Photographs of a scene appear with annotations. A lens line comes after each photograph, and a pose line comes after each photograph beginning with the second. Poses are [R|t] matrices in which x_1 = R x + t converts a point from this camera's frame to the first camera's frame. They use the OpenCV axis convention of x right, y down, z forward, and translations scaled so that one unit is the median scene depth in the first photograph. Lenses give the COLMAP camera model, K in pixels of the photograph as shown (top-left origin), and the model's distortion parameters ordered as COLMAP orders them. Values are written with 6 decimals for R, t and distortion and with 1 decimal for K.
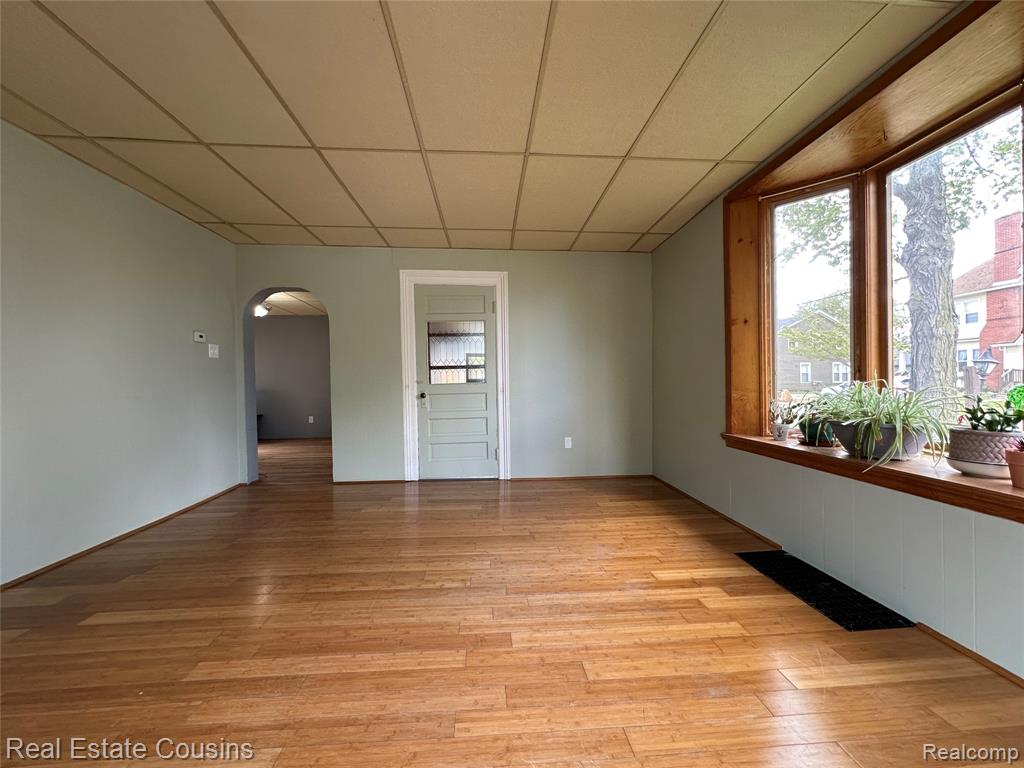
lens RADIAL K [[405.7, 0, 514.3], [0, 405.7, 384.8], [0, 0, 1]] dist [0.003188, -0.000391]
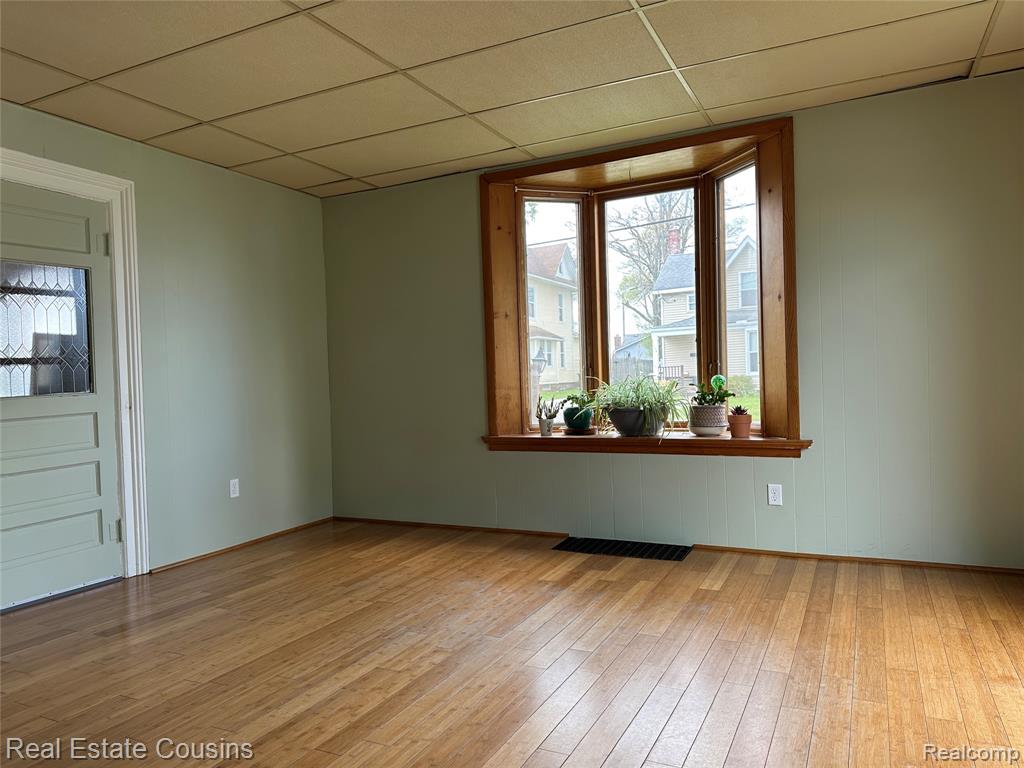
lens RADIAL K [[701.2, 0, 509.8], [0, 701.2, 386.0], [0, 0, 1]] dist [0.065043, -0.008549]
pose [[0.520299, -0.024854, 0.853623, -0.882422], [0.035145, 0.999353, 0.007676, -0.002984], [-0.853261, 0.026007, 0.520835, 0.158774]]
